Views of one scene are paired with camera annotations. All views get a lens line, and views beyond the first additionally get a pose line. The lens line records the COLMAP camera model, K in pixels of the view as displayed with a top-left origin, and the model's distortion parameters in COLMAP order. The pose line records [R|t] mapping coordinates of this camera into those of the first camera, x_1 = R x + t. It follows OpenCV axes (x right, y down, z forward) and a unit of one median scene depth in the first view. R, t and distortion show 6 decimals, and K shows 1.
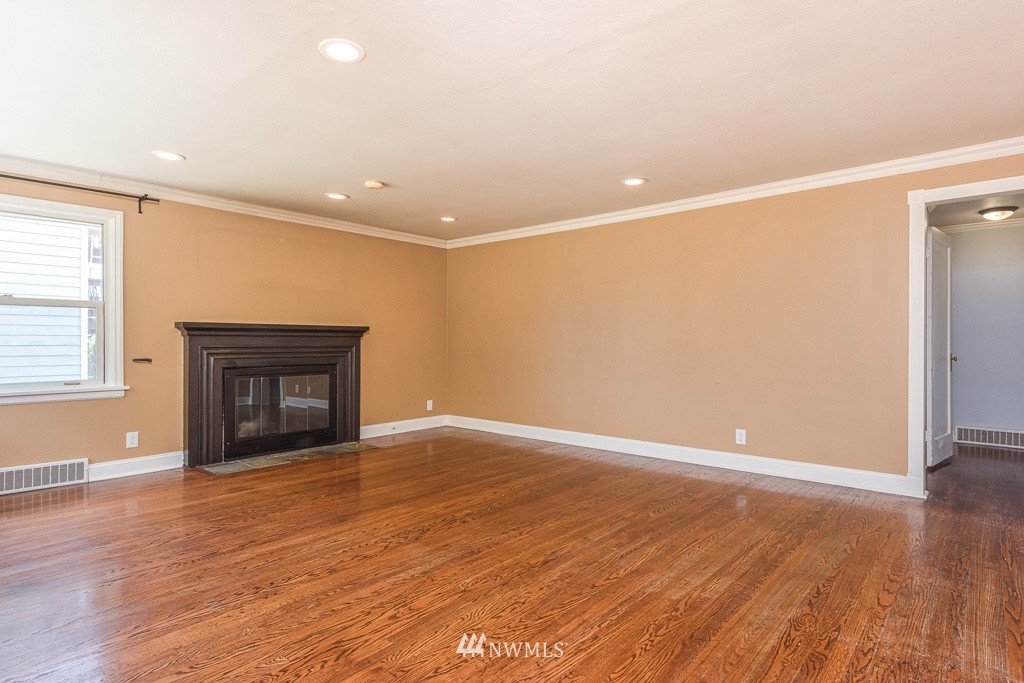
lens RADIAL K [[544.2, 0, 506.8], [0, 544.2, 355.4], [0, 0, 1]] dist [0.017090, -0.006104]
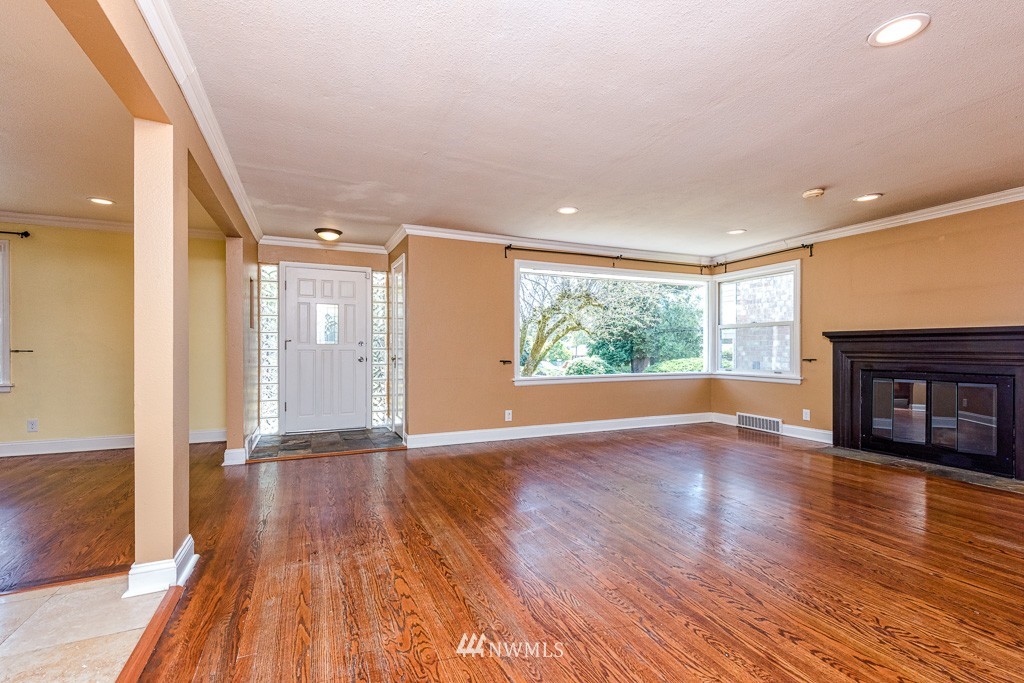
lens RADIAL K [[459.4, 0, 523.7], [0, 459.4, 358.0], [0, 0, 1]] dist [0.012483, -0.002439]
pose [[-0.400289, 0.021134, -0.916145, 0.950102], [-0.026040, 0.999068, 0.034424, -0.023299], [0.916019, 0.037636, -0.399365, 1.053022]]
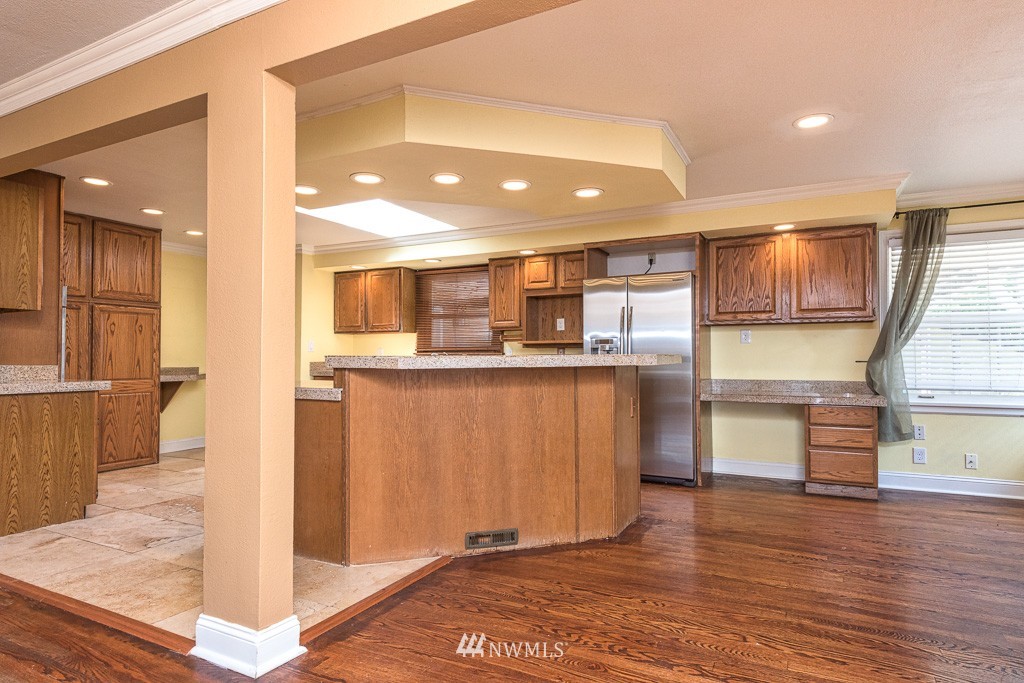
lens RADIAL K [[544.2, 0, 517.1], [0, 544.2, 348.2], [0, 0, 1]] dist [0.017090, -0.006104]
pose [[-0.264427, 0.017359, 0.964249, -0.052645], [0.027165, 0.999575, -0.010545, 0.003764], [-0.964023, 0.023406, -0.264787, 0.242029]]
